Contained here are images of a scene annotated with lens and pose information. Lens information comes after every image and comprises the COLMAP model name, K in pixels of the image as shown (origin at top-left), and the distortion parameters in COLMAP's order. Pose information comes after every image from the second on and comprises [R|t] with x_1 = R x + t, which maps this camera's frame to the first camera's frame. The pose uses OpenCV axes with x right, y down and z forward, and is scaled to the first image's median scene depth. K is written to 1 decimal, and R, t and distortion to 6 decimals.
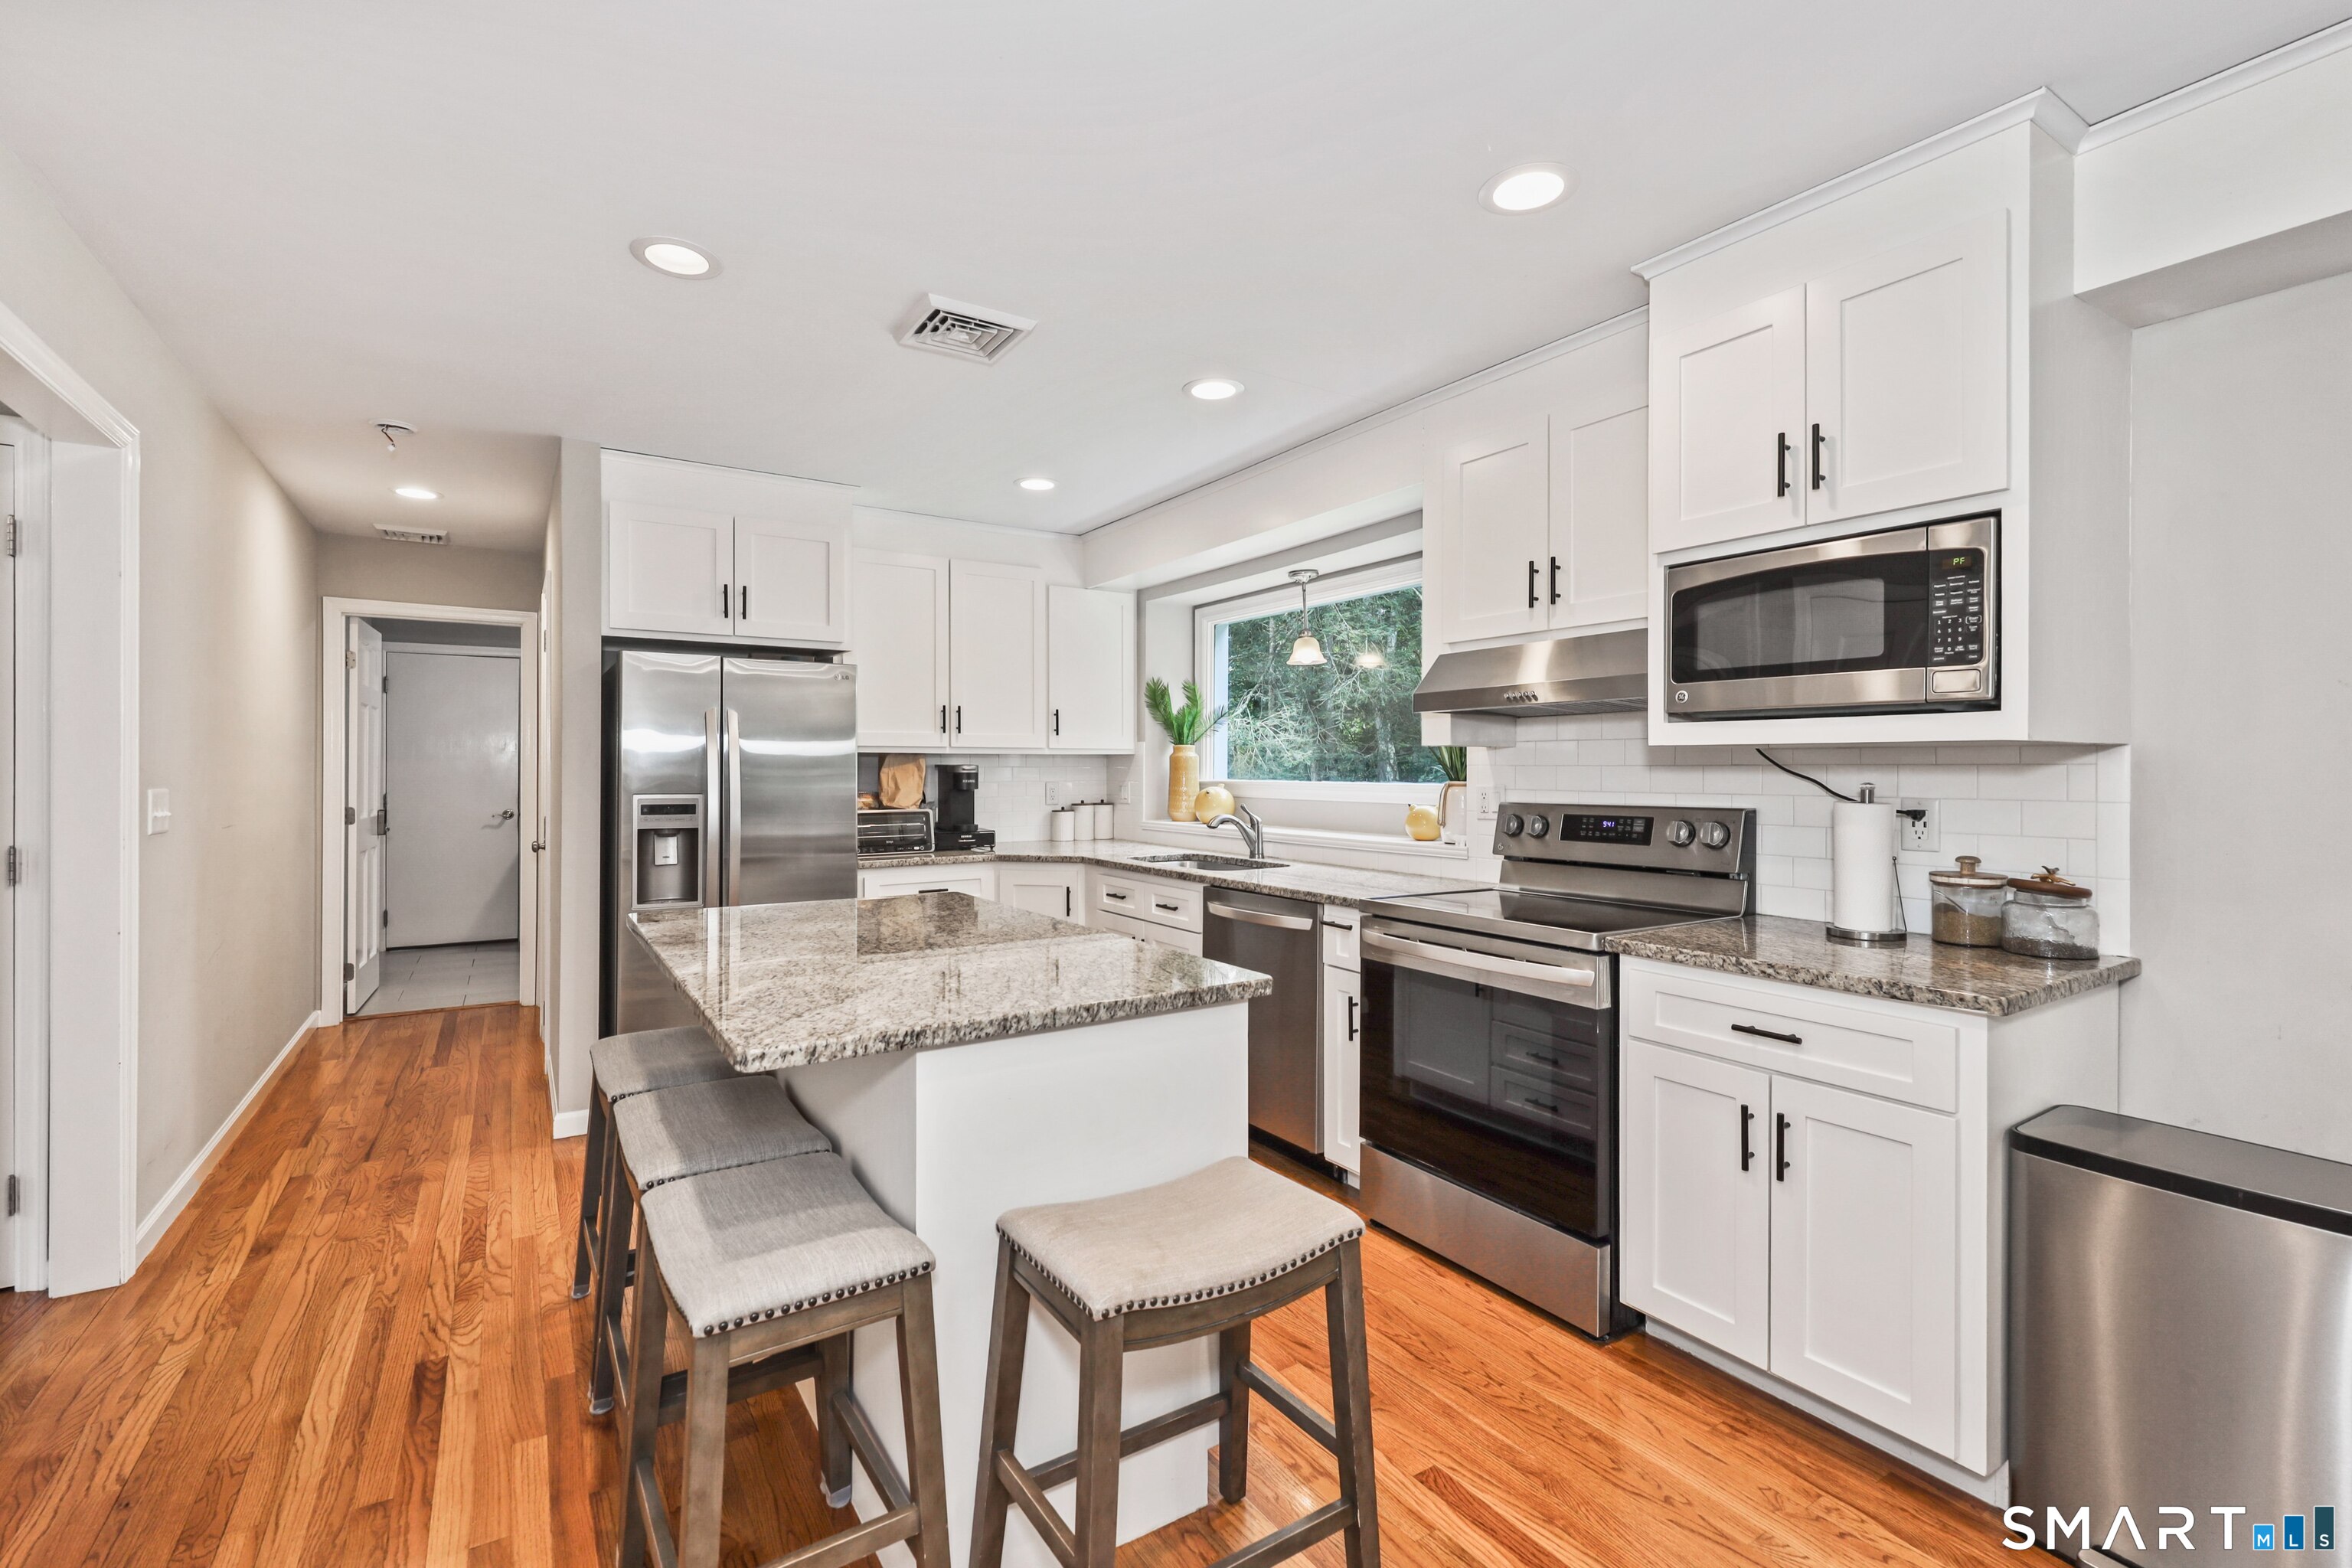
lens RADIAL K [[1024.0, 0, 1172.2], [0, 1024.0, 768.7], [0, 0, 1]] dist [0.000534, 0.000013]
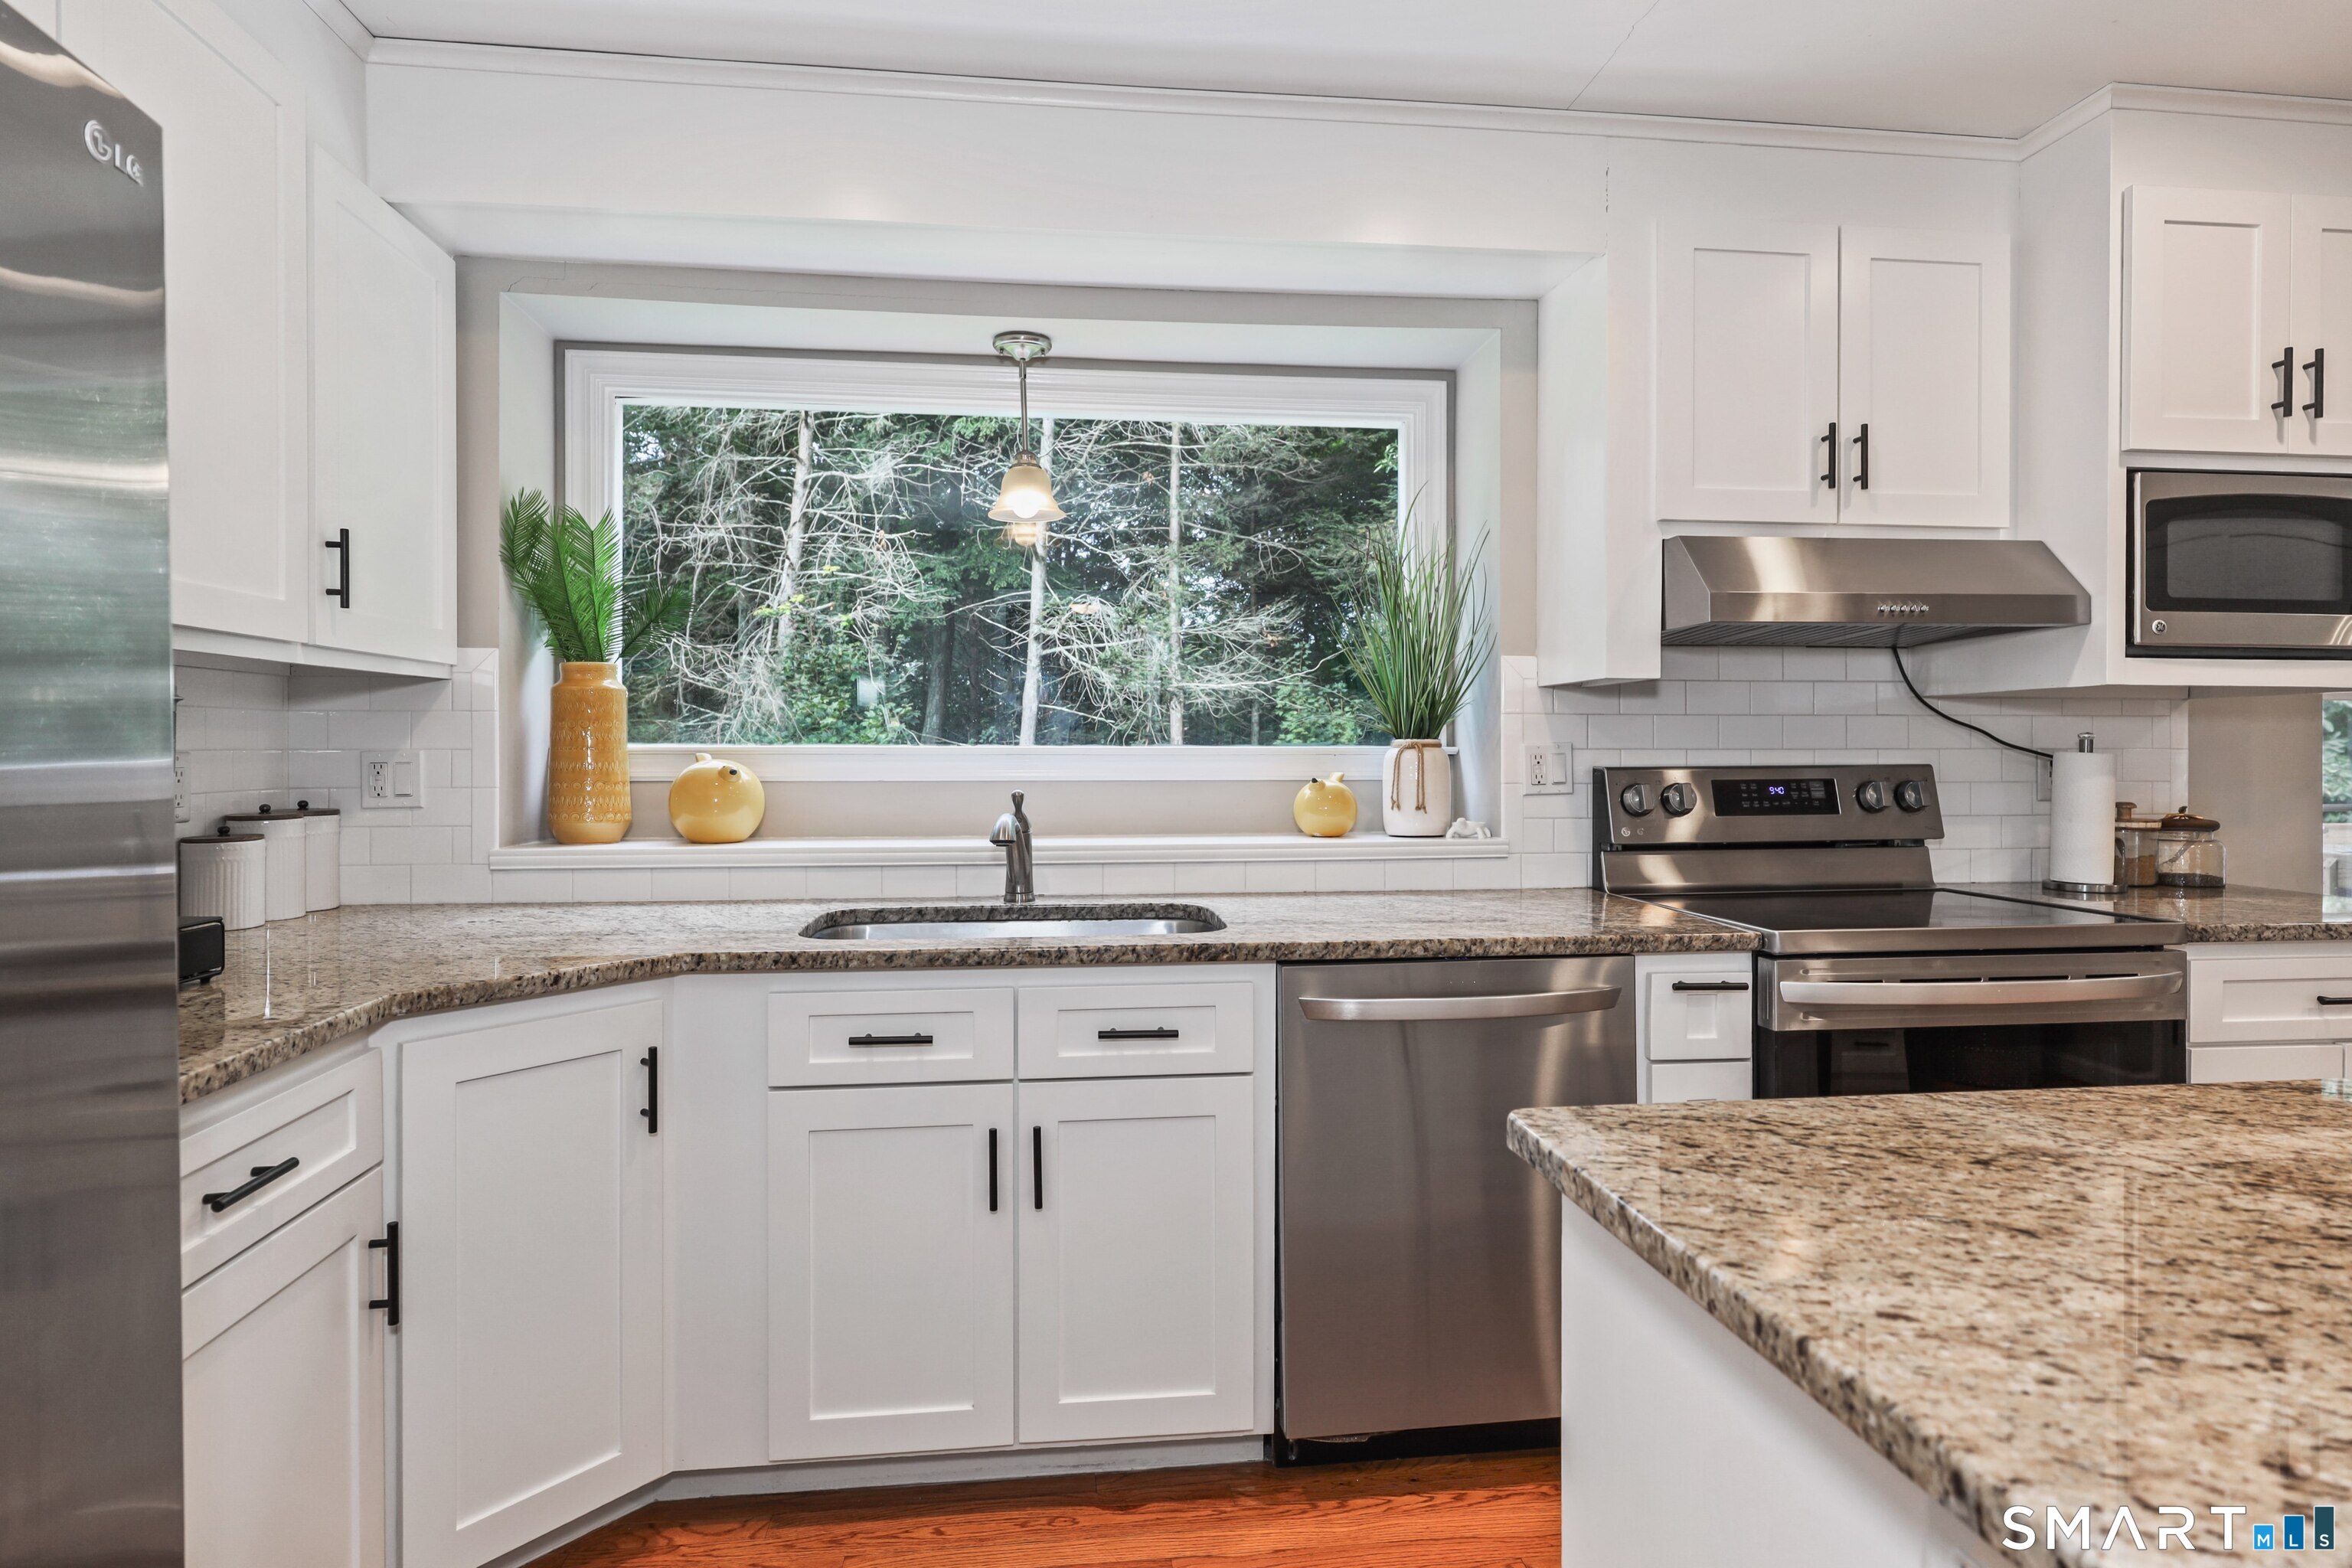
lens RADIAL K [[1286.9, 0, 1176.0], [0, 1286.9, 784.0], [0, 0, 1]] dist [0.071944, -0.000273]
pose [[0.453701, -0.047614, 0.889881, -0.494942], [0.002255, 0.998630, 0.052283, -0.002318], [-0.891151, -0.021714, 0.453187, 0.723745]]
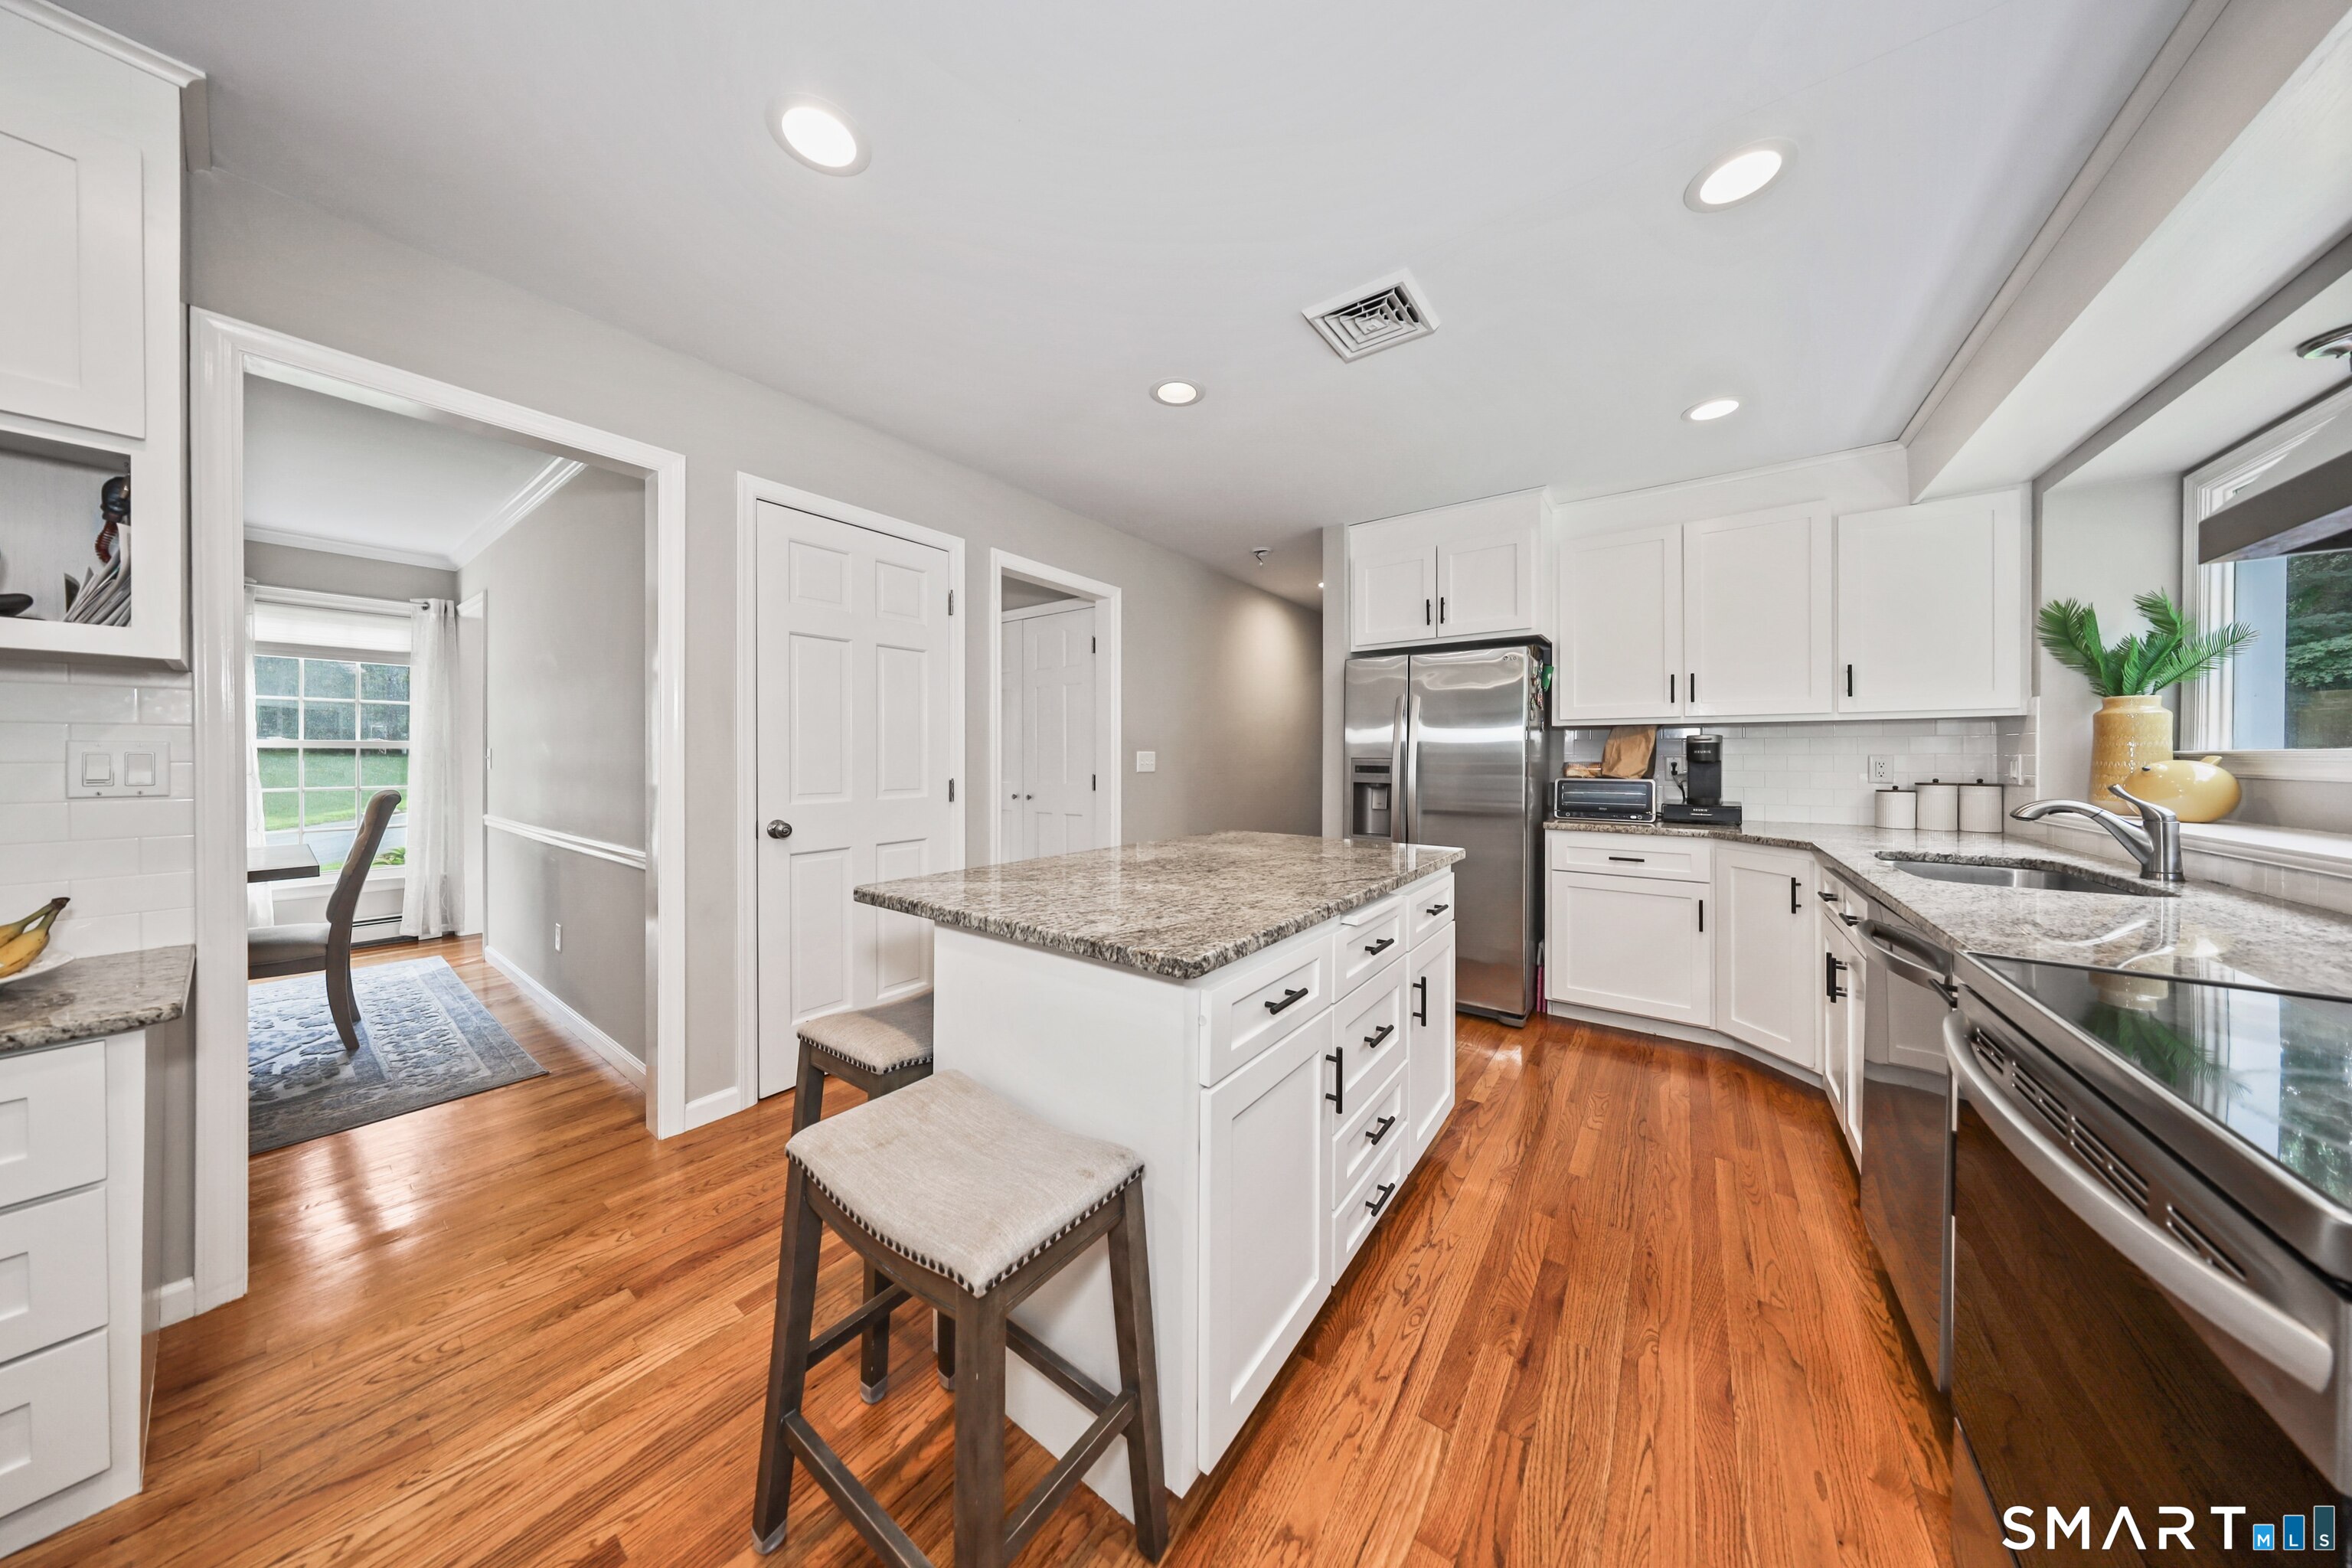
lens RADIAL K [[697.0, 0, 1172.3], [0, 697.0, 763.0], [0, 0, 1]] dist [-0.000181, -0.000008]
pose [[0.344922, 0.008495, -0.938593, 0.288692], [-0.002613, 0.999964, 0.008090, 0.022839], [0.938628, -0.000338, 0.344932, 0.386863]]
